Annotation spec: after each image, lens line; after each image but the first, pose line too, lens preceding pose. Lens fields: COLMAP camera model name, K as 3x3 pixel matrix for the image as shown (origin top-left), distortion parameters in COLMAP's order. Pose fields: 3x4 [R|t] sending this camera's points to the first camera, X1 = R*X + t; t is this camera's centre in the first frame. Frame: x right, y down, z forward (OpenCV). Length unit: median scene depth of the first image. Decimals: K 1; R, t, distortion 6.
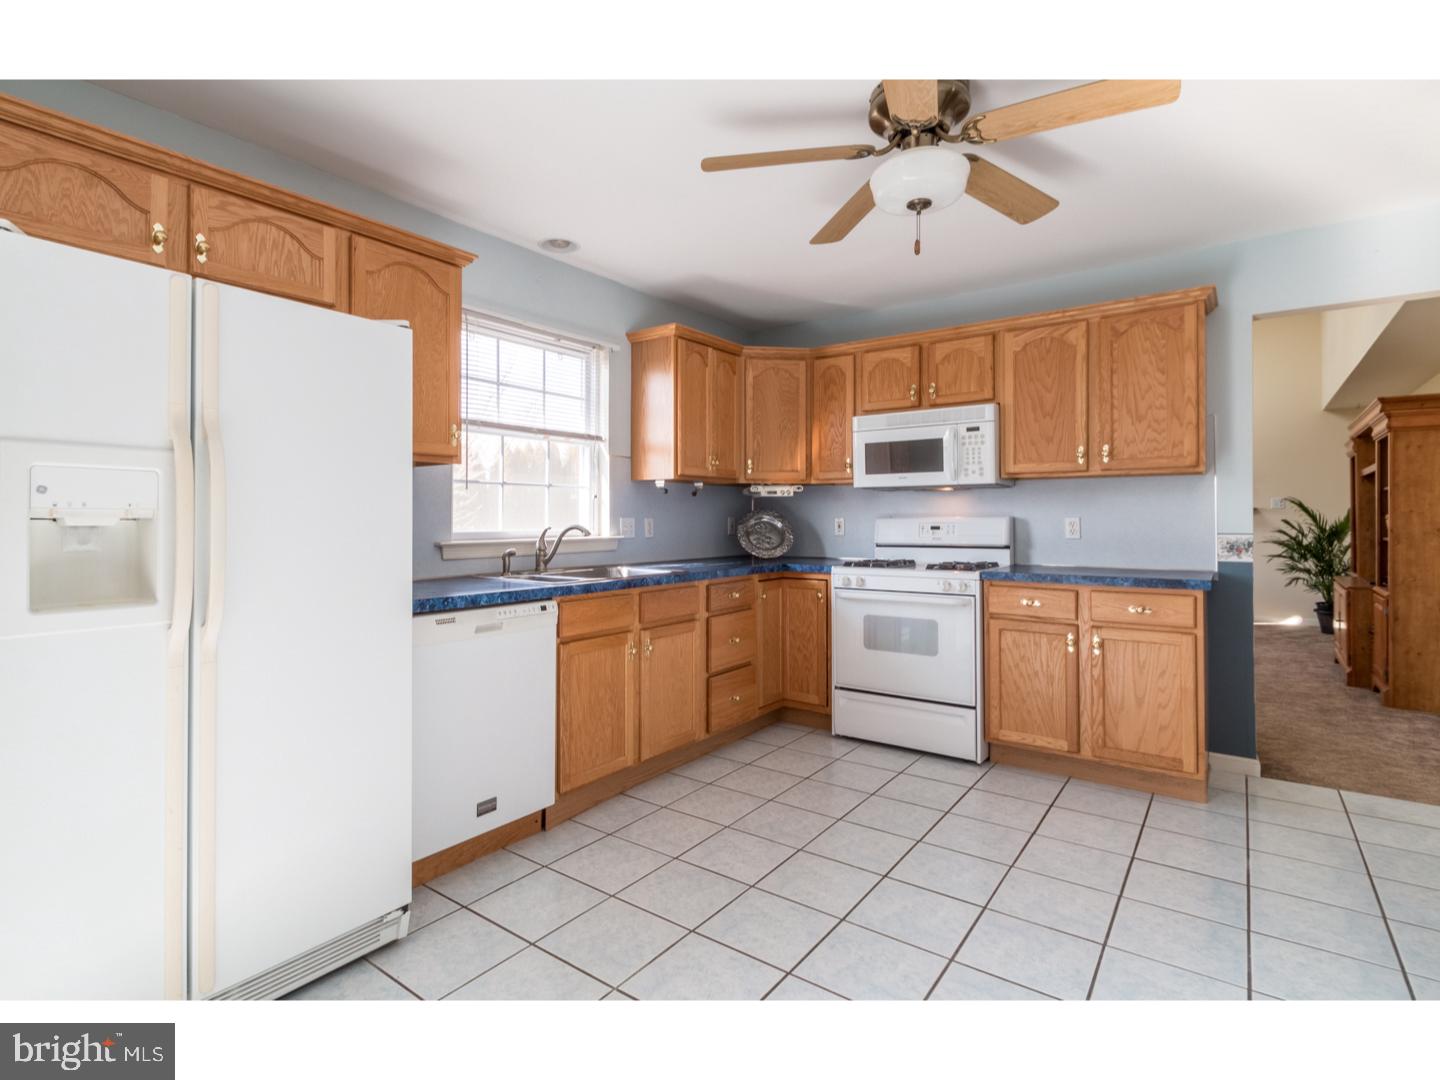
lens RADIAL K [[716.3, 0, 726.1], [0, 716.3, 511.5], [0, 0, 1]] dist [-0.000791, -0.000745]
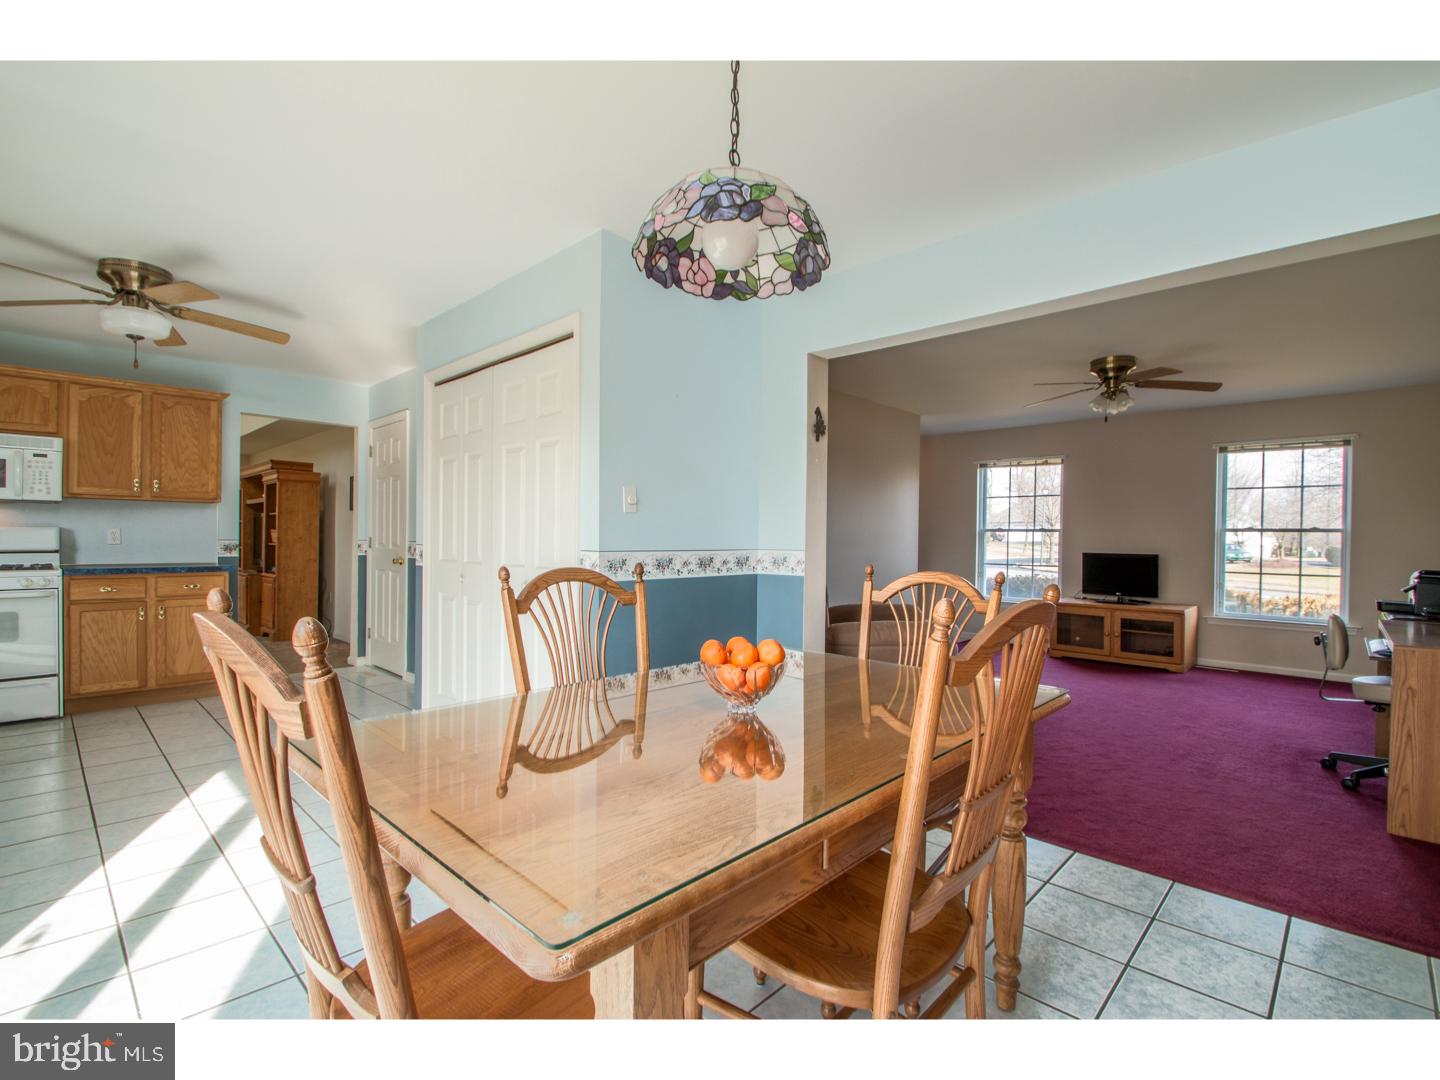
lens RADIAL K [[655.7, 0, 678.5], [0, 655.7, 547.2], [0, 0, 1]] dist [-0.030947, -0.000245]
pose [[0.178052, -0.011257, 0.983957, -0.576177], [-0.023615, 0.999598, 0.015709, -0.000705], [-0.983738, -0.026034, 0.177714, -0.299775]]
